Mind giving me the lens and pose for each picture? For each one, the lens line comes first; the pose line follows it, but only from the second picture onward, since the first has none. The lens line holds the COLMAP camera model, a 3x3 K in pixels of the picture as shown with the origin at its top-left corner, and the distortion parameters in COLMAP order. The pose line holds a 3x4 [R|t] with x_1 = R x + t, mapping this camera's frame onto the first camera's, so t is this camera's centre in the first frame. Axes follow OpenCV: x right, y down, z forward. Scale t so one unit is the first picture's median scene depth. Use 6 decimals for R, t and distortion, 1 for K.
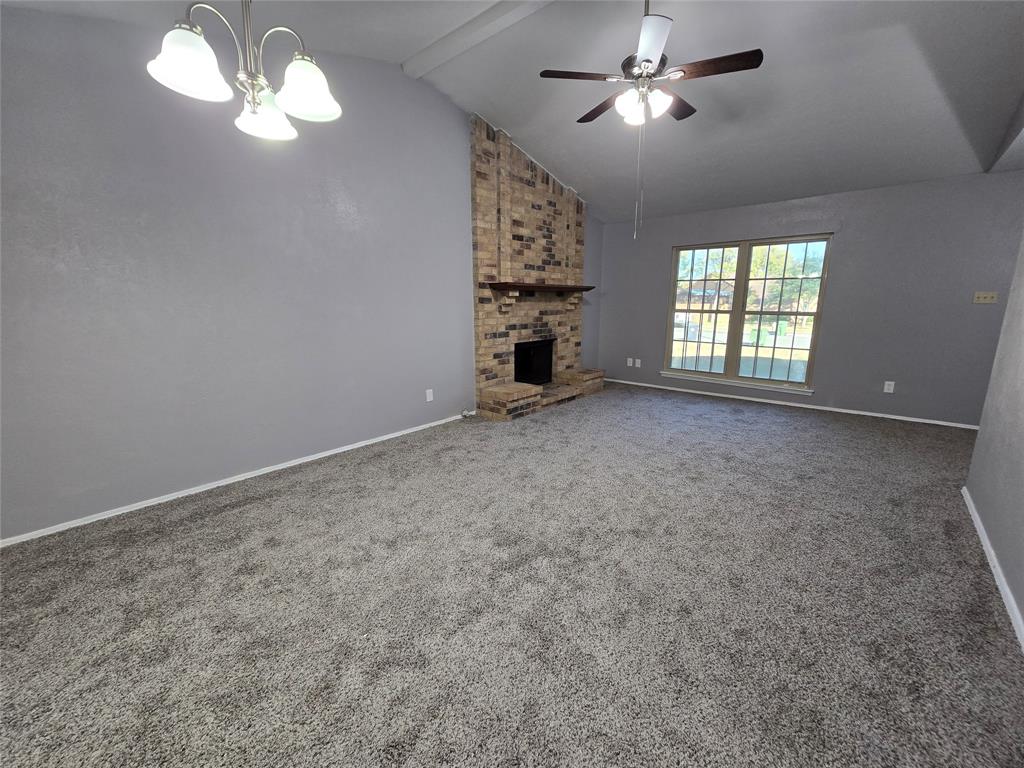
lens RADIAL K [[418.2, 0, 507.9], [0, 418.2, 383.7], [0, 0, 1]] dist [0.000830, 0.000219]
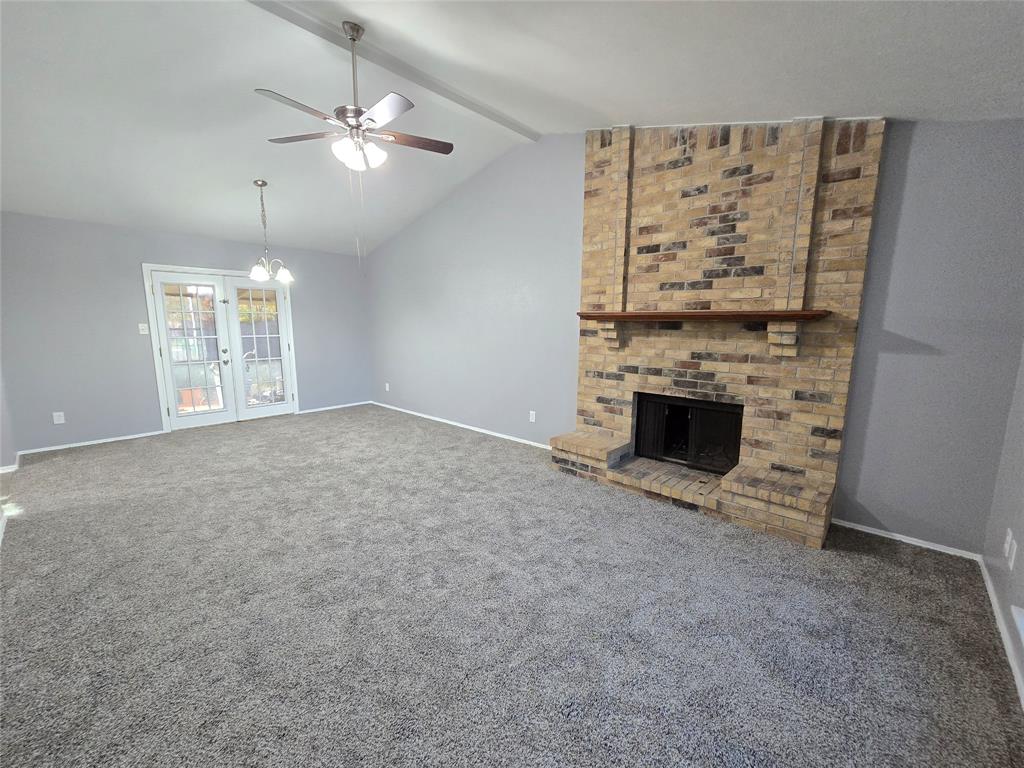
lens RADIAL K [[418.2, 0, 509.2], [0, 418.2, 385.8], [0, 0, 1]] dist [0.000830, 0.000219]
pose [[-0.018120, 0.154253, -0.987865, 0.748466], [-0.201347, 0.967223, 0.154723, -0.175304], [0.979352, 0.201707, 0.013532, 0.766335]]
